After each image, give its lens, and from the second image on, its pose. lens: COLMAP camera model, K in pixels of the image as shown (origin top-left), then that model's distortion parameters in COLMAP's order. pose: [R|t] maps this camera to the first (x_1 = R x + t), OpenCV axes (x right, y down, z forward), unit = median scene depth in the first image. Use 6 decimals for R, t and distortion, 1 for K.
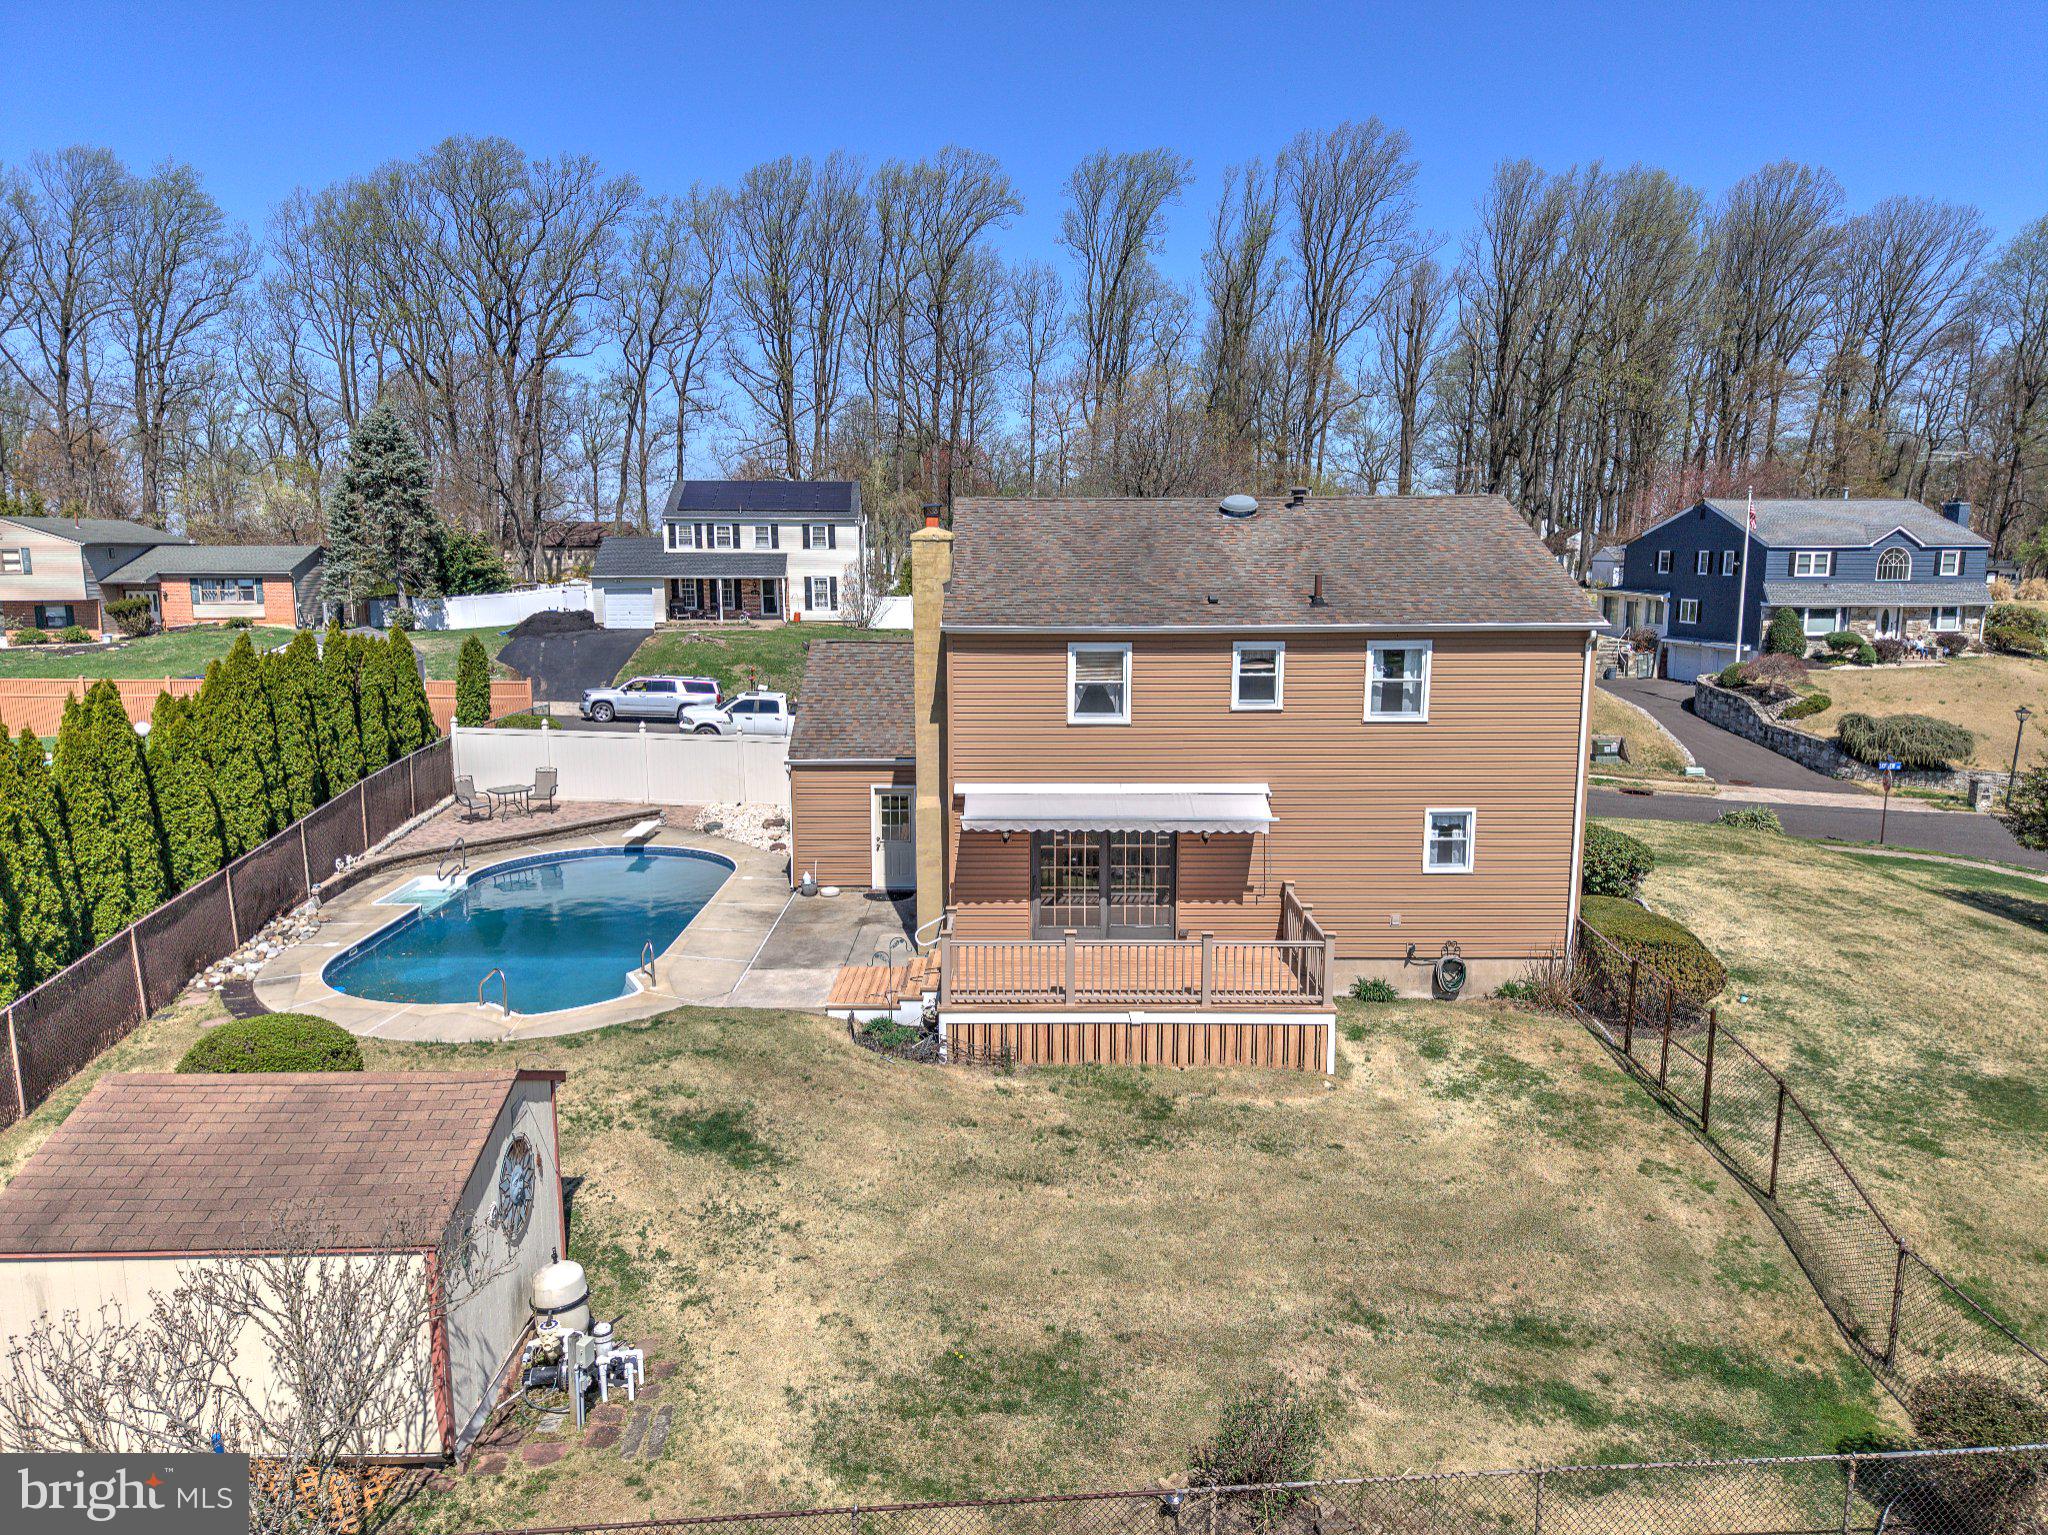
lens RADIAL K [[1363.4, 0, 1049.6], [0, 1363.4, 771.3], [0, 0, 1]] dist [-0.002531, -0.004943]
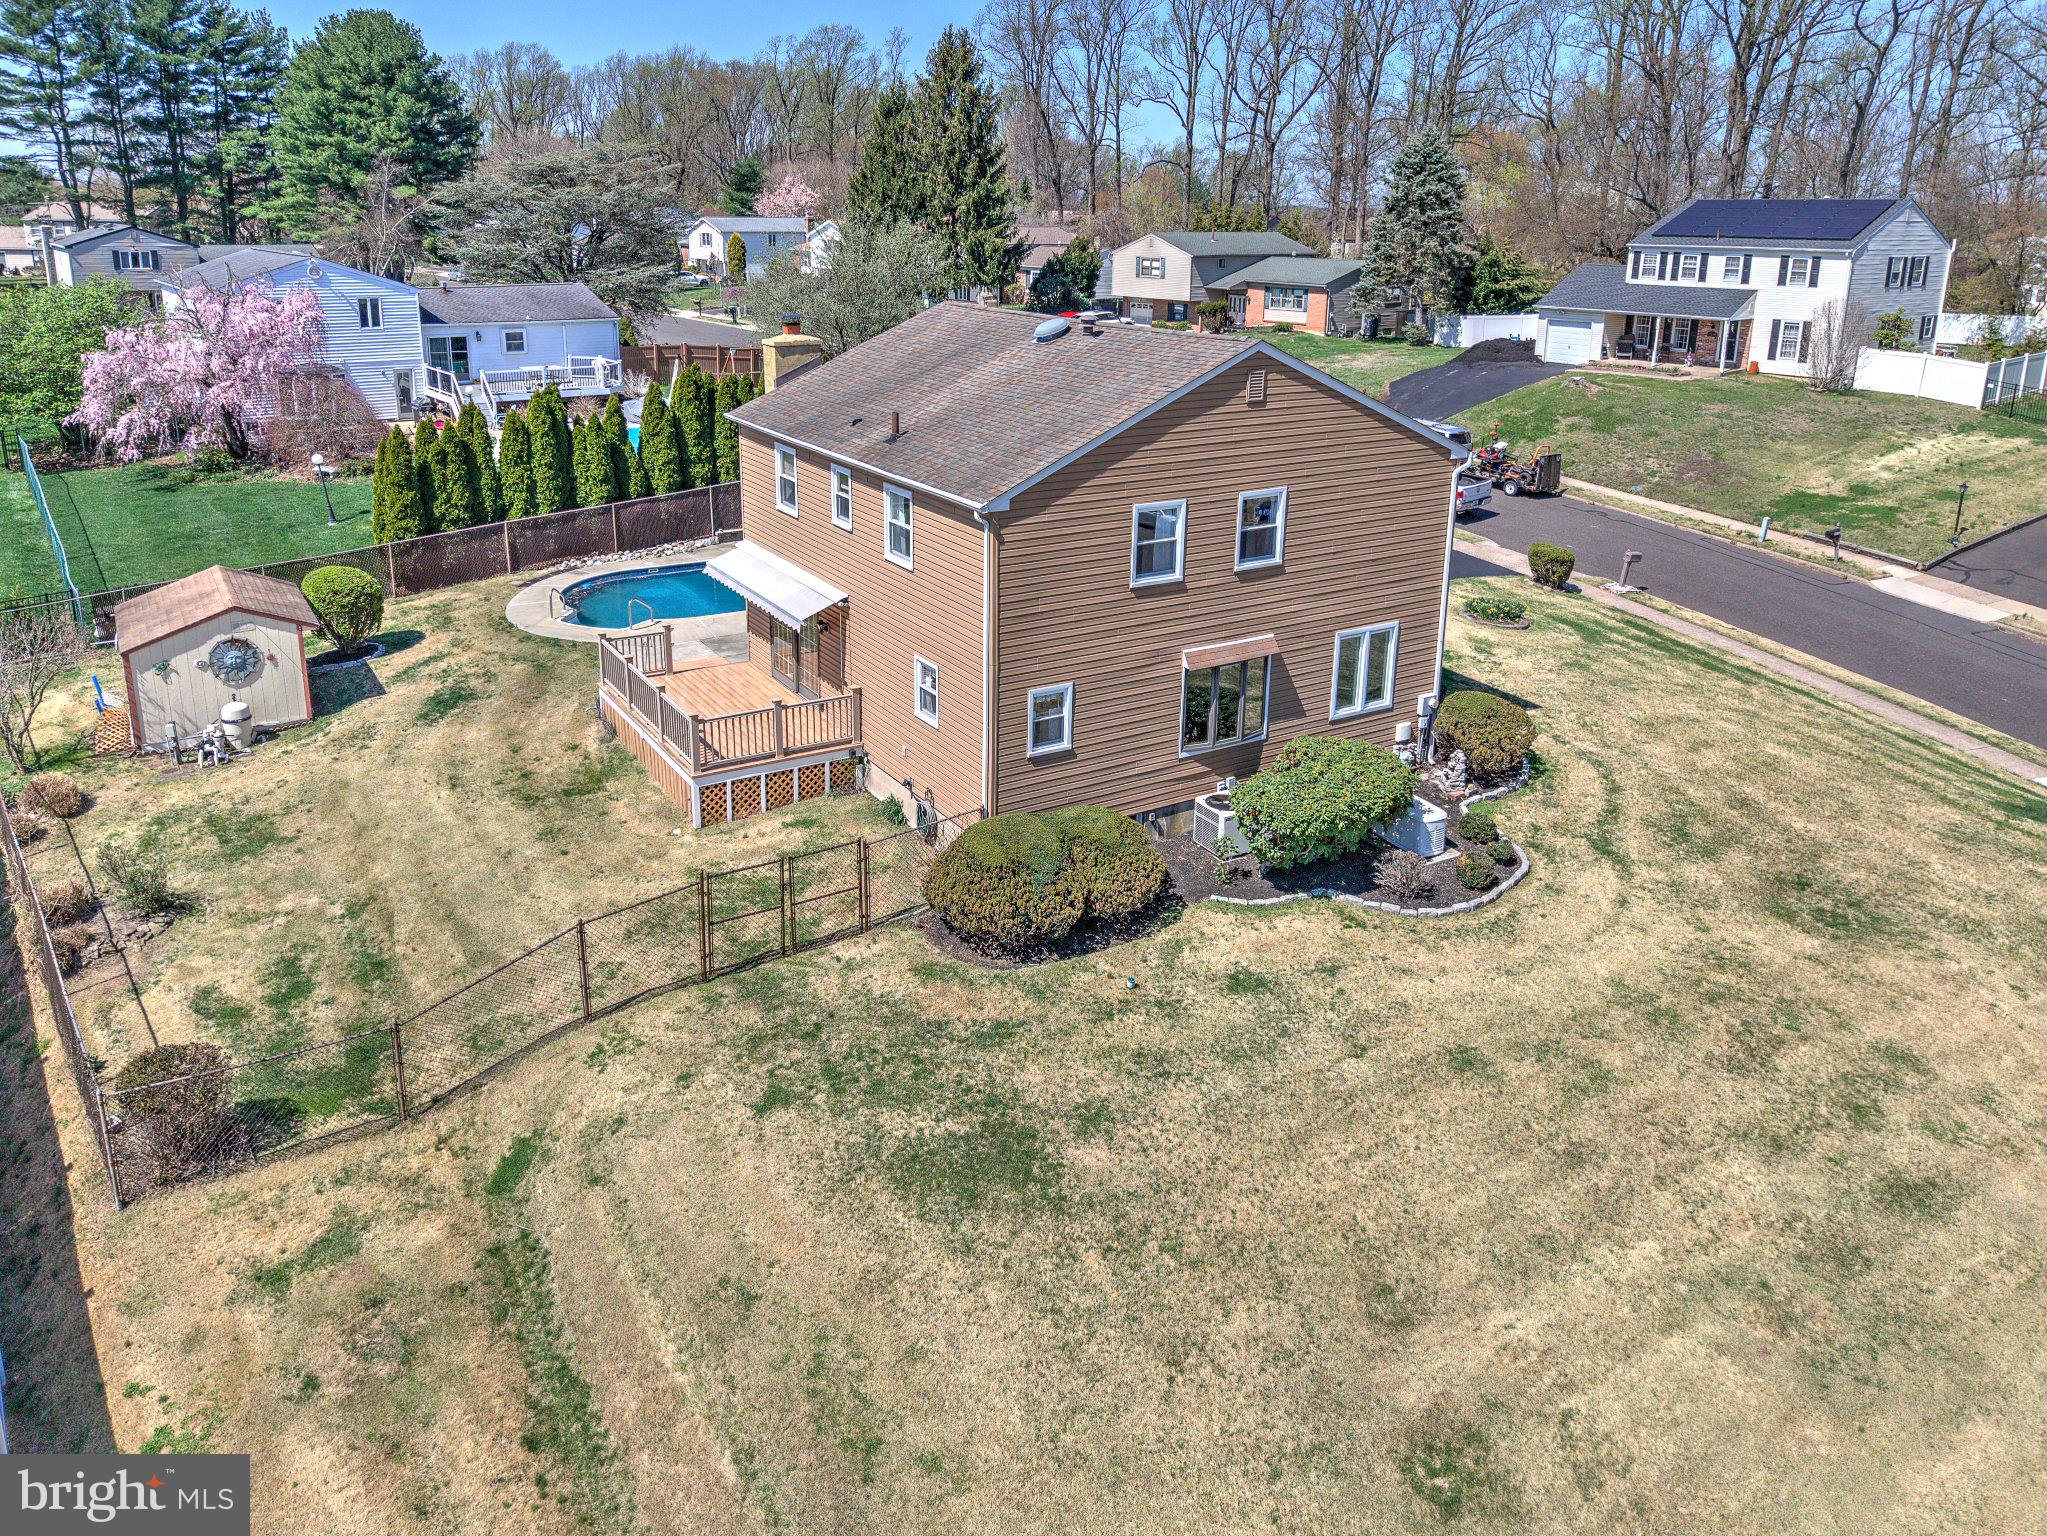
lens RADIAL K [[1425.2, 0, 1010.0], [0, 1425.2, 632.1], [0, 0, 1]] dist [0.001759, -0.001948]
pose [[0.511534, 0.248202, -0.822635, 0.987925], [-0.149016, 0.968491, 0.199548, -0.176541], [0.846243, 0.020510, 0.532402, 0.408527]]
